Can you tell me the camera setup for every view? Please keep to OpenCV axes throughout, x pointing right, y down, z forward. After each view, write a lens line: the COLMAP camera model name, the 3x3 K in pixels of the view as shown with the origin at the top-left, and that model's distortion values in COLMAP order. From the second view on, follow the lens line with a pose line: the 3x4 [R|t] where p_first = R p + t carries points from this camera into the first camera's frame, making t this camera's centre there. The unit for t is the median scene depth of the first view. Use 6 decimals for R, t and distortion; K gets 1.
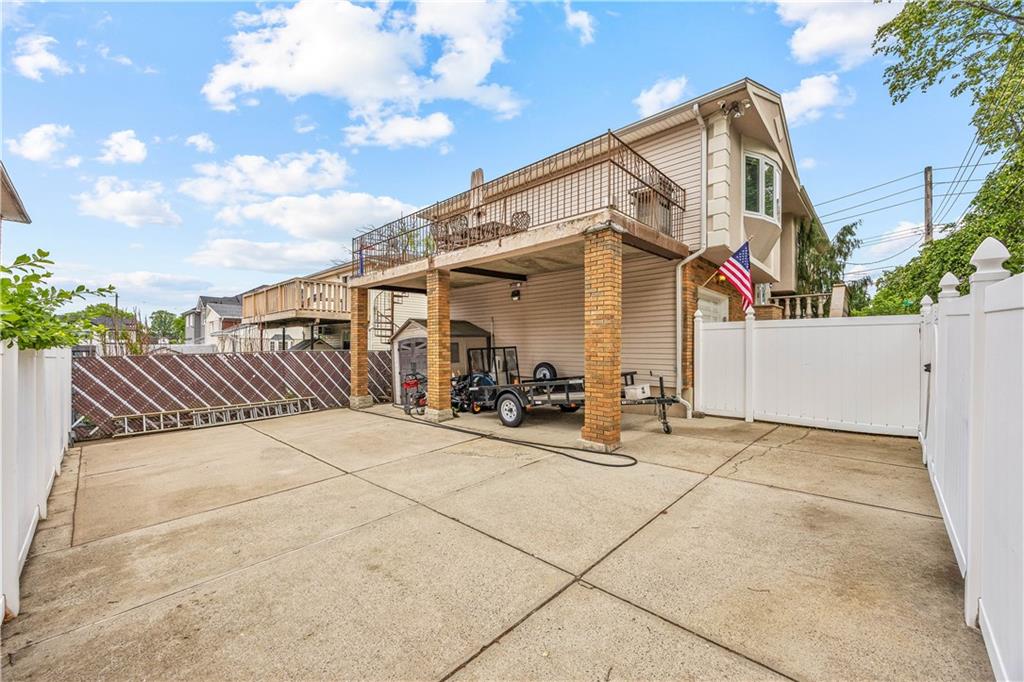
lens RADIAL K [[395.5, 0, 504.1], [0, 395.5, 343.3], [0, 0, 1]] dist [-0.000206, 0.000022]
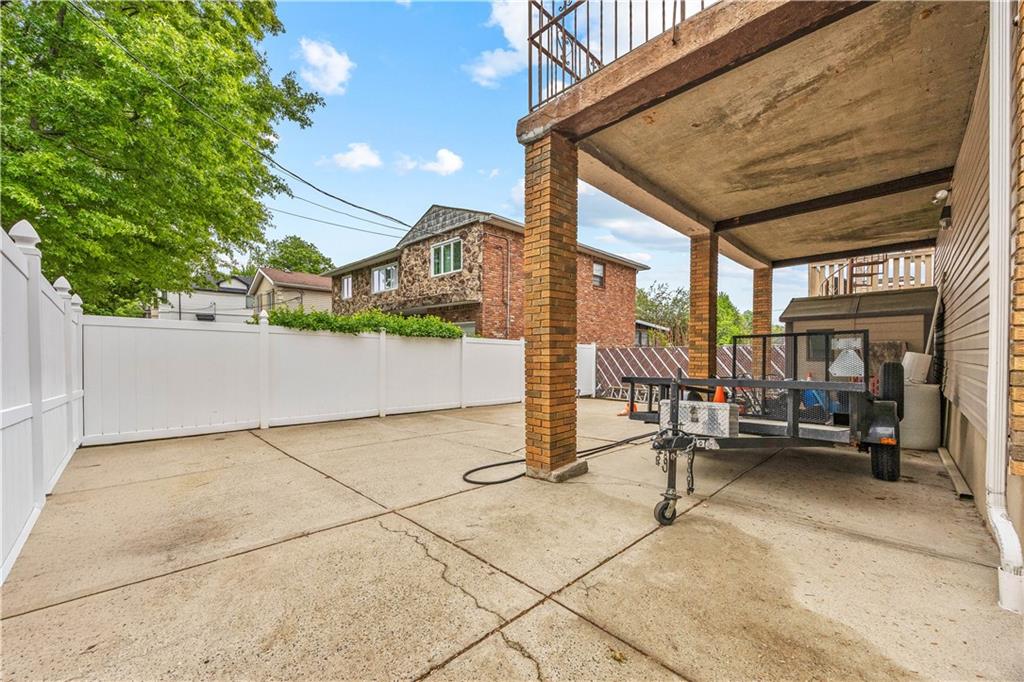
lens RADIAL K [[395.5, 0, 504.1], [0, 395.5, 343.3], [0, 0, 1]] dist [-0.000206, 0.000022]
pose [[-0.021216, -0.013982, -0.999677, 1.049286], [-0.002063, 0.999901, -0.013941, 0.065285], [0.999773, 0.001767, -0.021243, 1.083207]]
